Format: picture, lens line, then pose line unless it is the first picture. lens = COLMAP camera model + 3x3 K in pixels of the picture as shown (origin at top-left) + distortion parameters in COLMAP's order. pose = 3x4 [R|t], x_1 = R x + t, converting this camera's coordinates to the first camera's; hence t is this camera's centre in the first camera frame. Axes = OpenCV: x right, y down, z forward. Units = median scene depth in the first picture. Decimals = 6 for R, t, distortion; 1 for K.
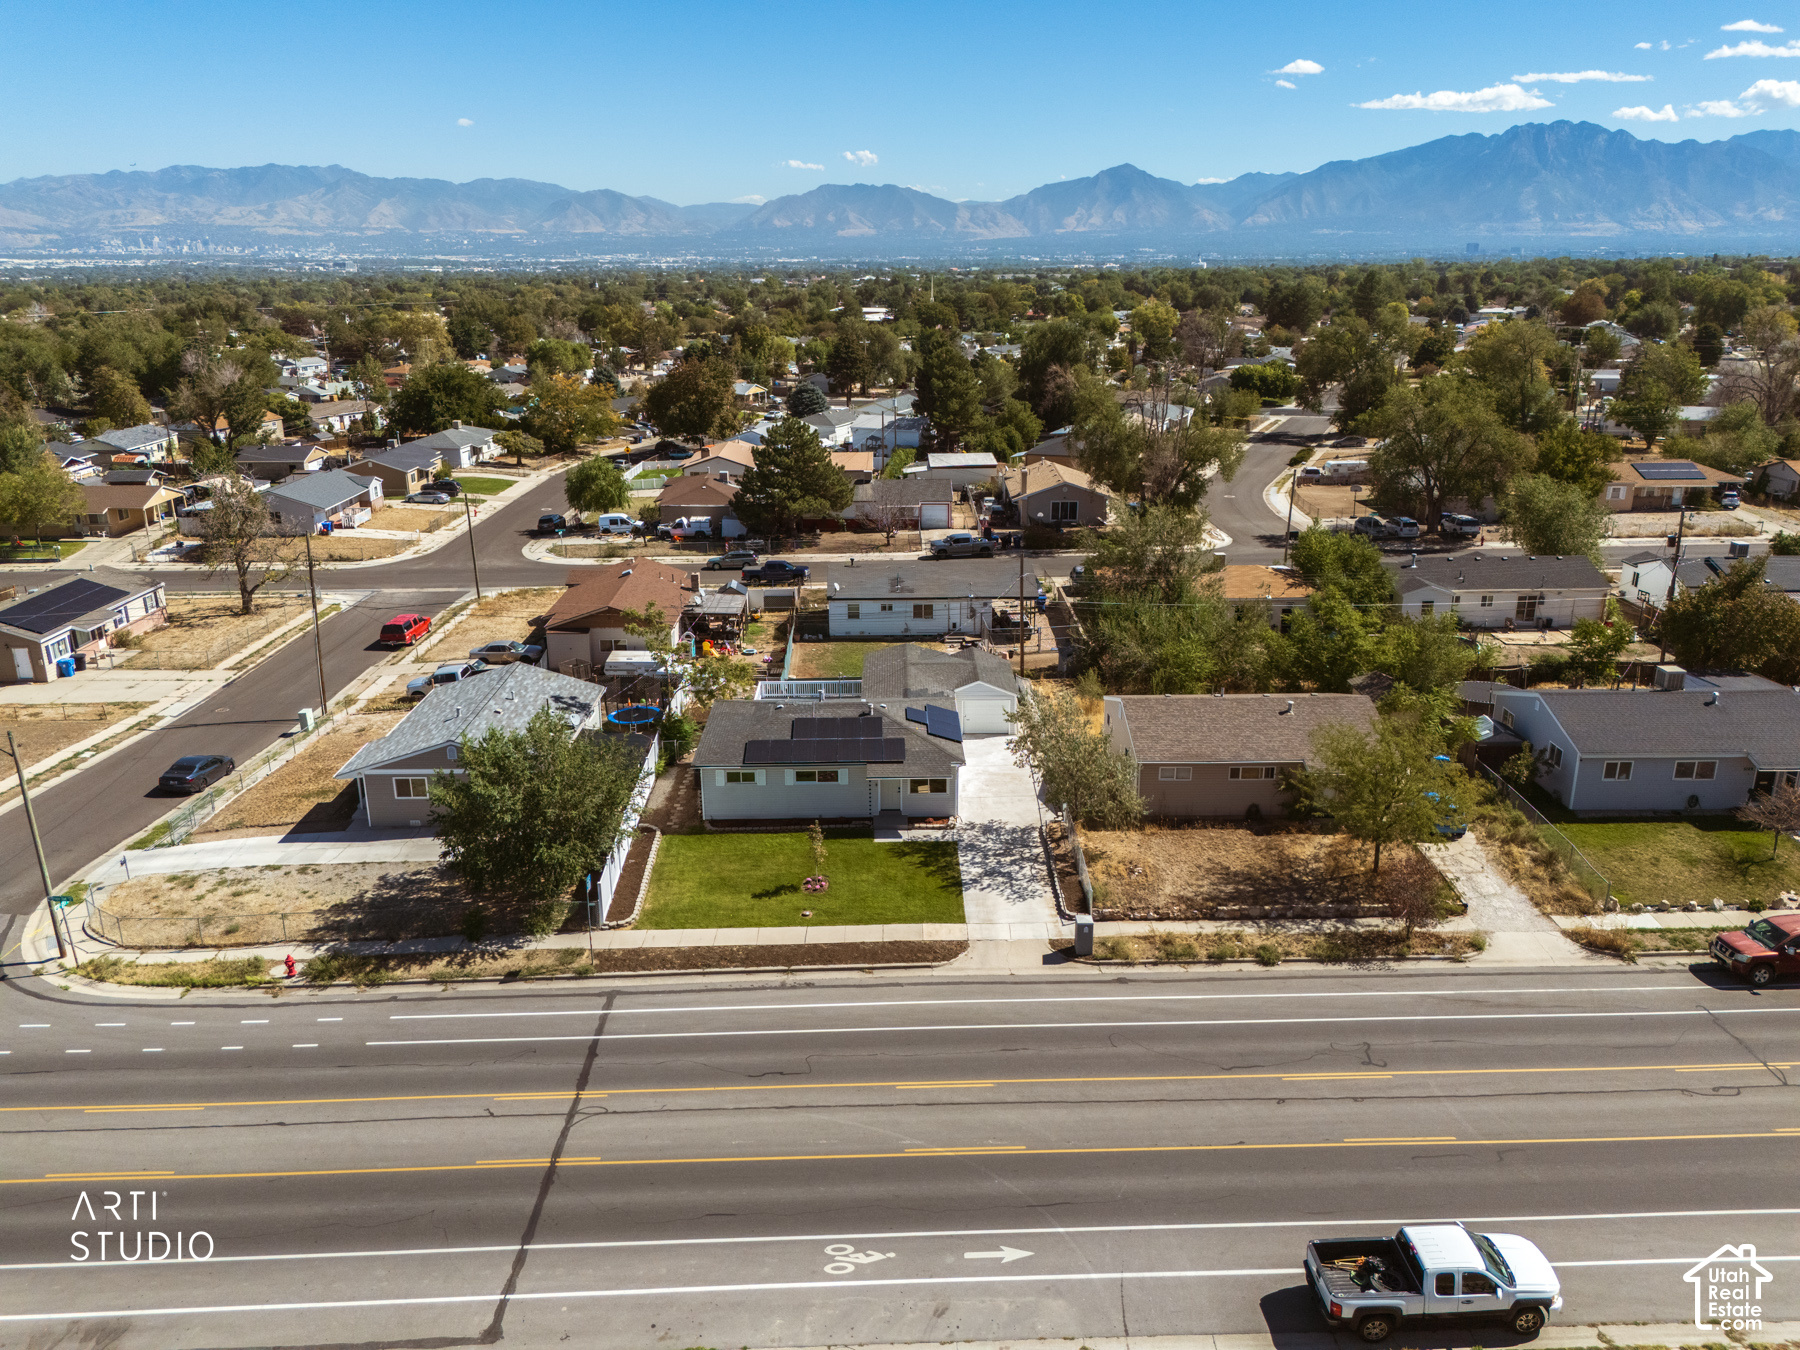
lens RADIAL K [[1327.8, 0, 903.9], [0, 1327.8, 669.9], [0, 0, 1]] dist [0.066651, -0.060322]
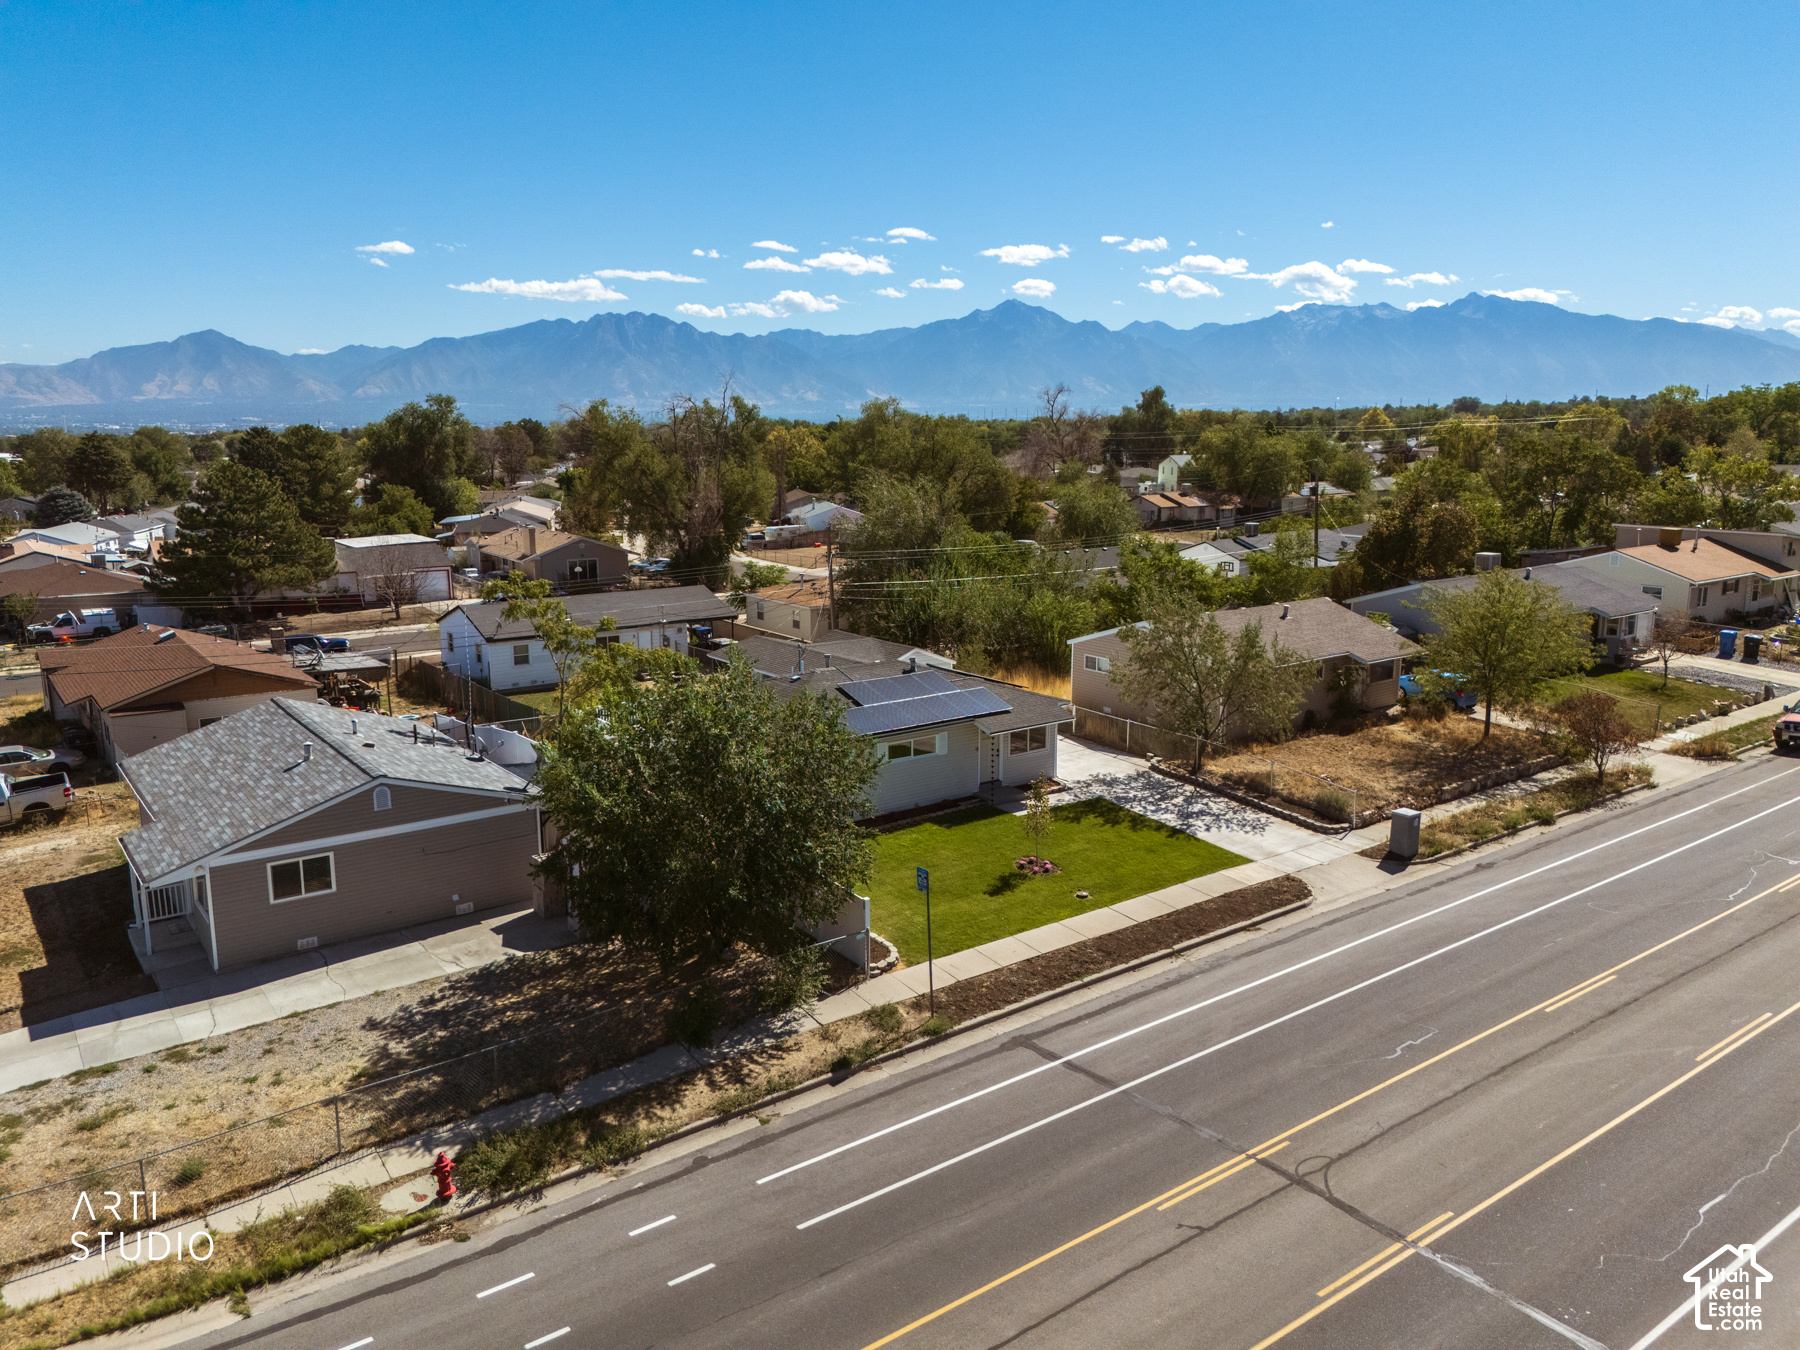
lens RADIAL K [[1327.8, 0, 907.8], [0, 1327.8, 675.8], [0, 0, 1]] dist [0.066651, -0.060322]
pose [[0.813985, -0.109806, 0.570413, -0.541856], [0.174778, 0.982764, -0.060225, 0.095963], [-0.553968, 0.148718, 0.819147, 0.458364]]
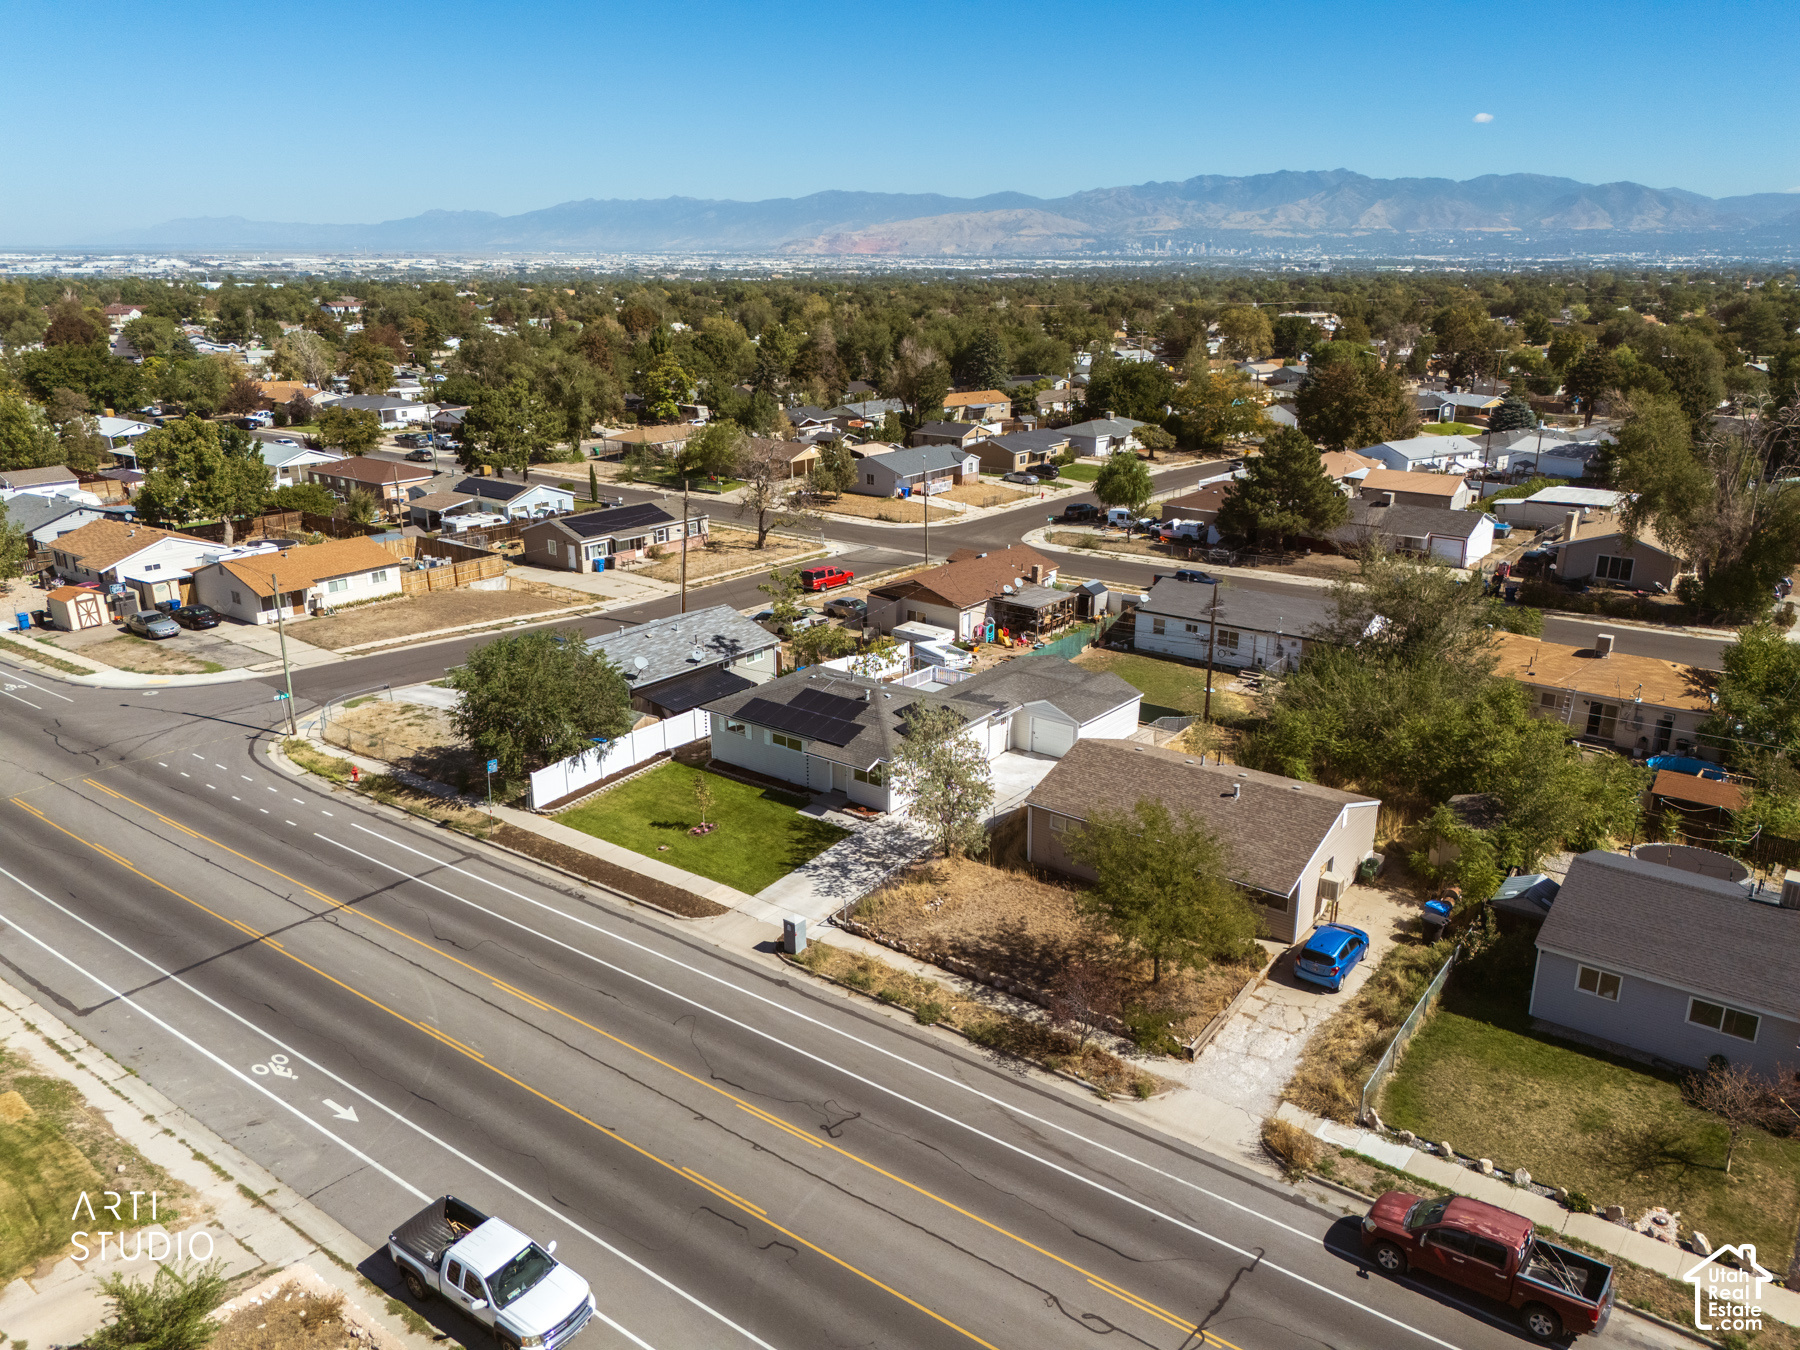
lens RADIAL K [[1327.8, 0, 900.0], [0, 1327.8, 664.3], [0, 0, 1]] dist [0.066651, -0.060322]
pose [[0.781079, 0.188354, -0.595347, 0.719080], [-0.190620, 0.979834, 0.059909, -0.071653], [0.594625, 0.066691, 0.801232, 0.217789]]
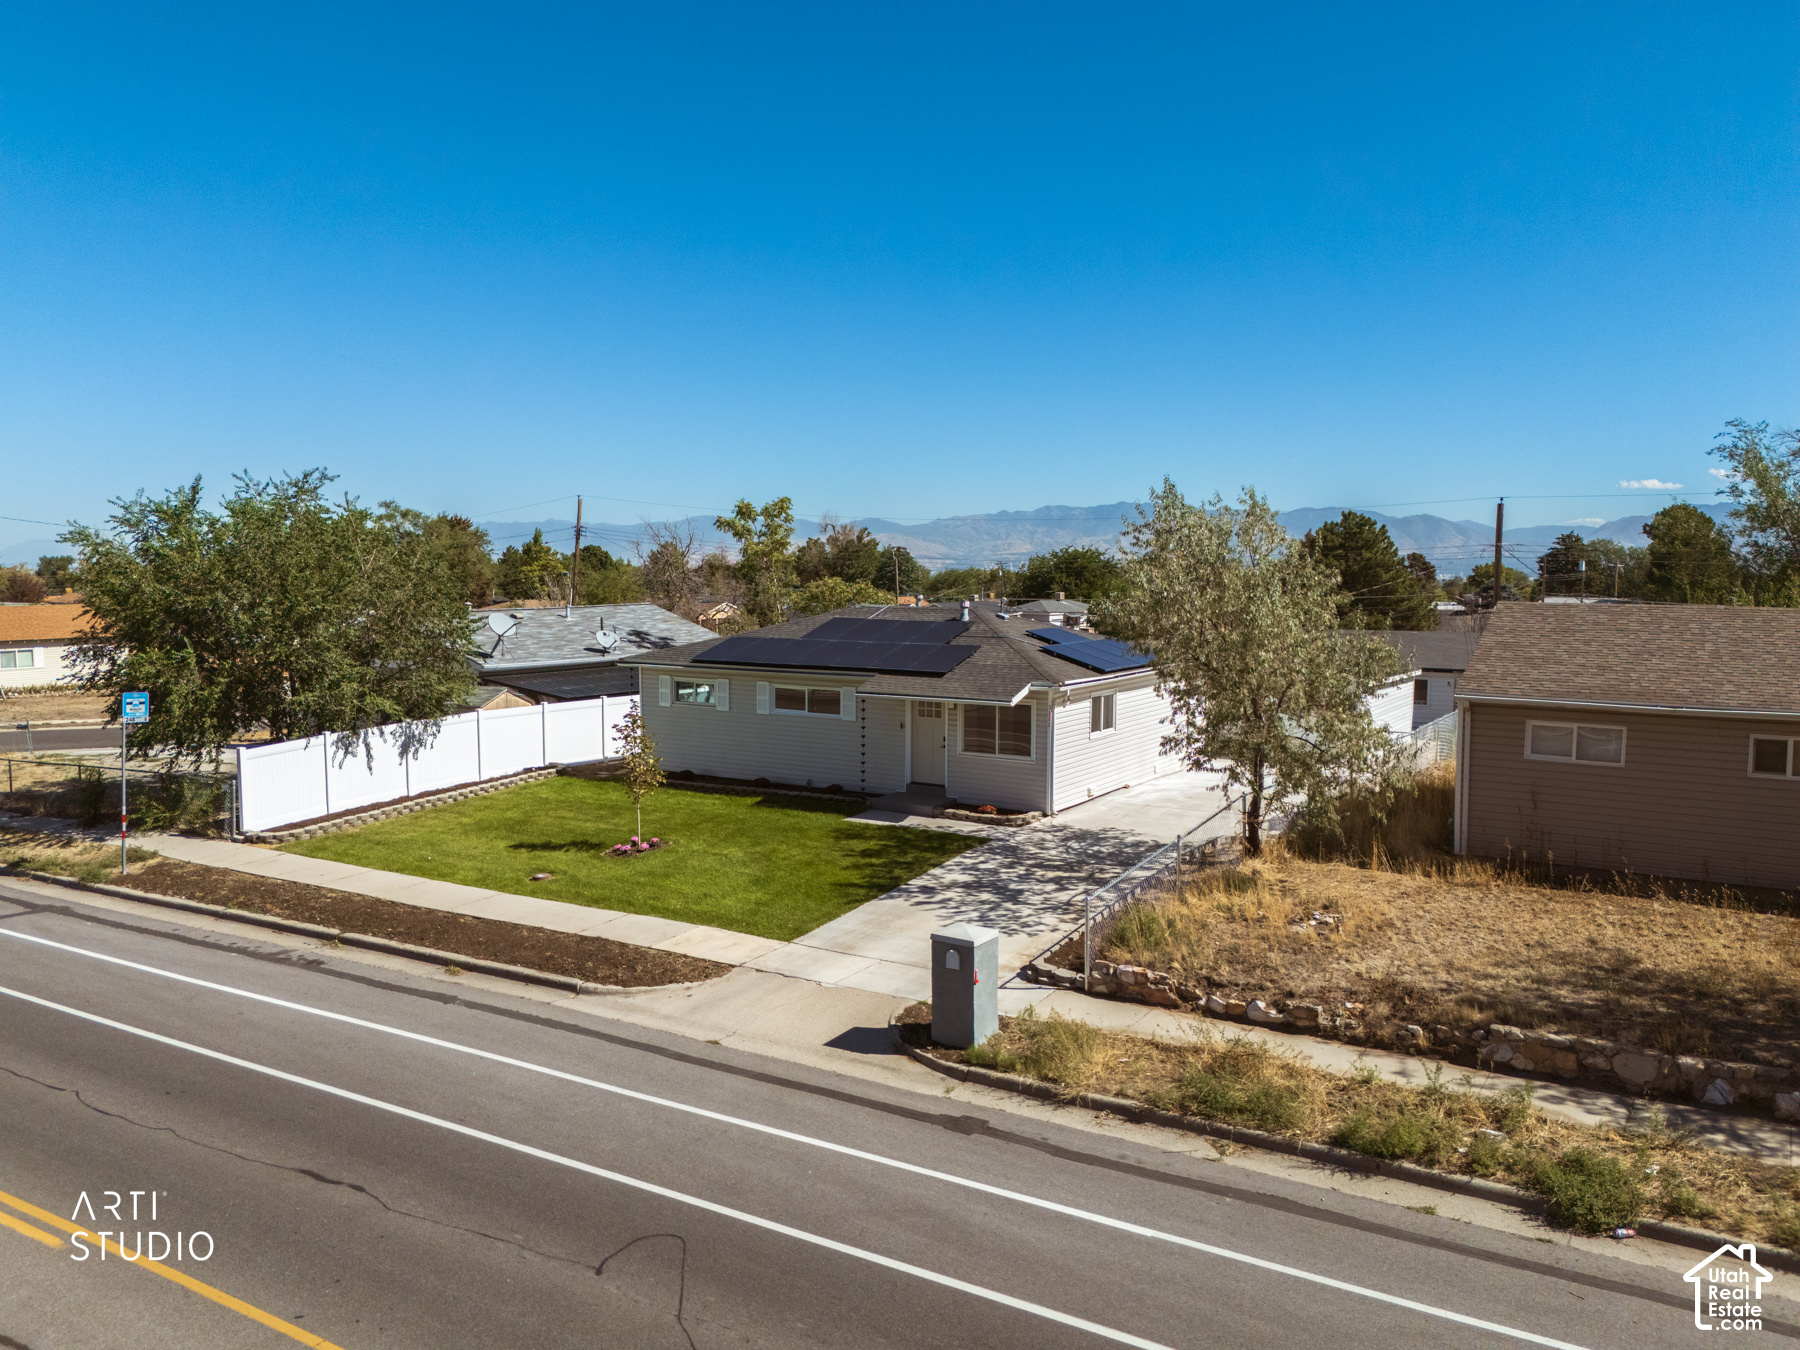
lens RADIAL K [[1327.8, 0, 902.7], [0, 1327.8, 667.7], [0, 0, 1]] dist [0.066651, -0.060322]
pose [[0.839068, 0.048121, -0.541895, 0.280204], [-0.171173, 0.968842, -0.179009, 0.175545], [0.516397, 0.242958, 0.821161, 0.671826]]
